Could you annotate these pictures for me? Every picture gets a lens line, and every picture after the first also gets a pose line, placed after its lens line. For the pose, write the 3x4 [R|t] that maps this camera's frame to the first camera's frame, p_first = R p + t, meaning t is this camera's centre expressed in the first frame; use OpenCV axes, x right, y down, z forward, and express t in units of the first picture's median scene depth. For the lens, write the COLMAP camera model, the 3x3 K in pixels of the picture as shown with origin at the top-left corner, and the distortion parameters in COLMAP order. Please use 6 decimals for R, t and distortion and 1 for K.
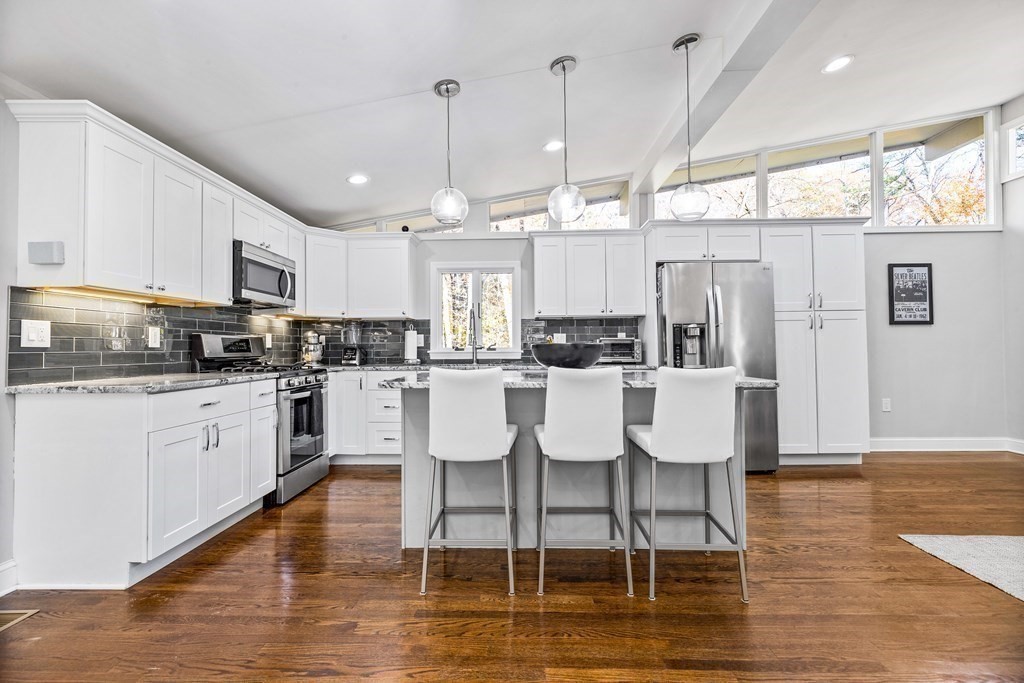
lens RADIAL K [[462.0, 0, 513.2], [0, 462.0, 340.6], [0, 0, 1]] dist [-0.008759, 0.004568]
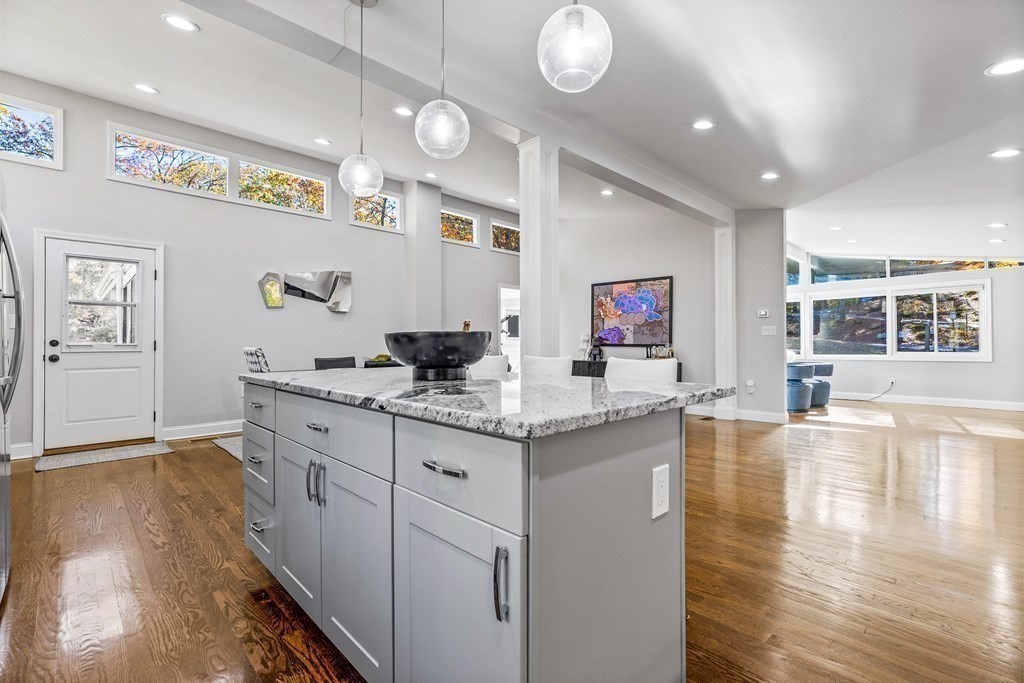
lens RADIAL K [[462.0, 0, 513.9], [0, 462.0, 340.2], [0, 0, 1]] dist [-0.008759, 0.004568]
pose [[-0.716548, 0.012817, 0.697420, -0.266245], [-0.004526, 0.999725, -0.023023, 0.021193], [-0.697523, -0.019654, -0.716293, 0.857080]]
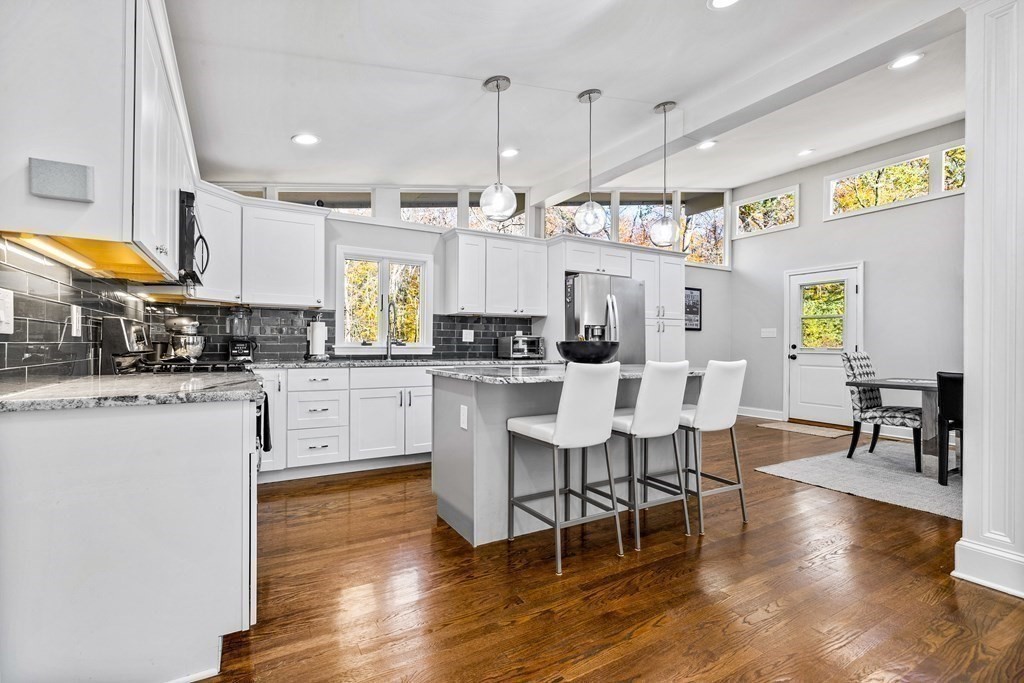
lens RADIAL K [[462.0, 0, 509.1], [0, 462.0, 346.5], [0, 0, 1]] dist [-0.008759, 0.004568]
pose [[0.852274, 0.008966, 0.523018, -0.391675], [-0.020138, 0.999674, 0.015678, 0.003940], [-0.522707, -0.023894, 0.852177, 0.074857]]
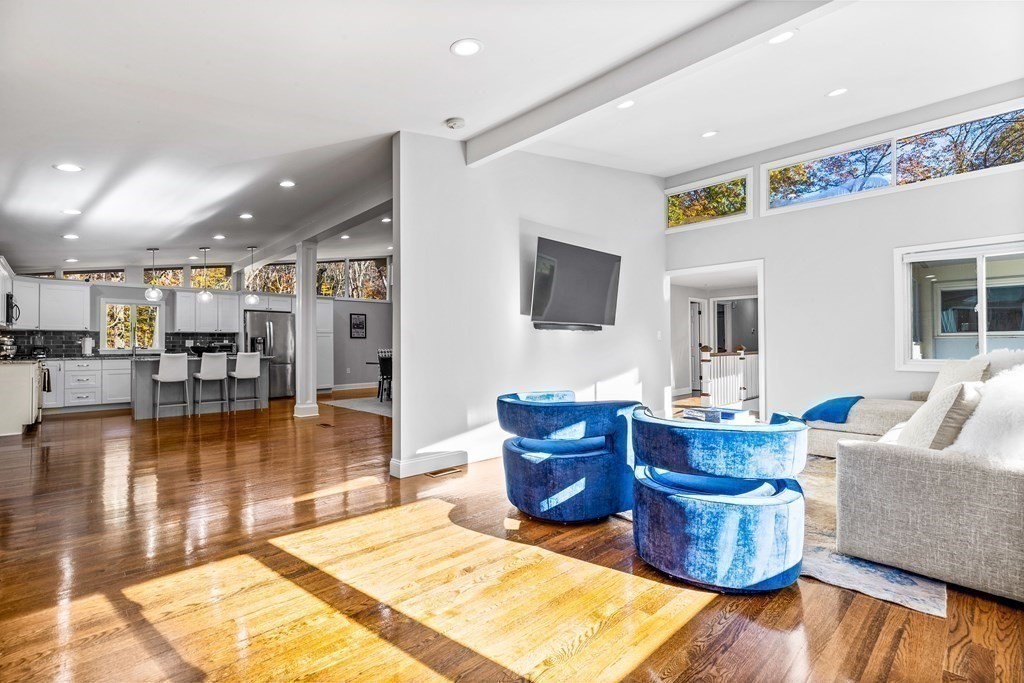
lens RADIAL K [[462.0, 0, 511.3], [0, 462.0, 338.2], [0, 0, 1]] dist [-0.008759, 0.004568]
pose [[0.704449, 0.014850, 0.709600, -0.346336], [-0.008006, 0.999884, -0.012976, -0.010751], [-0.709710, 0.003460, 0.704486, -1.435227]]
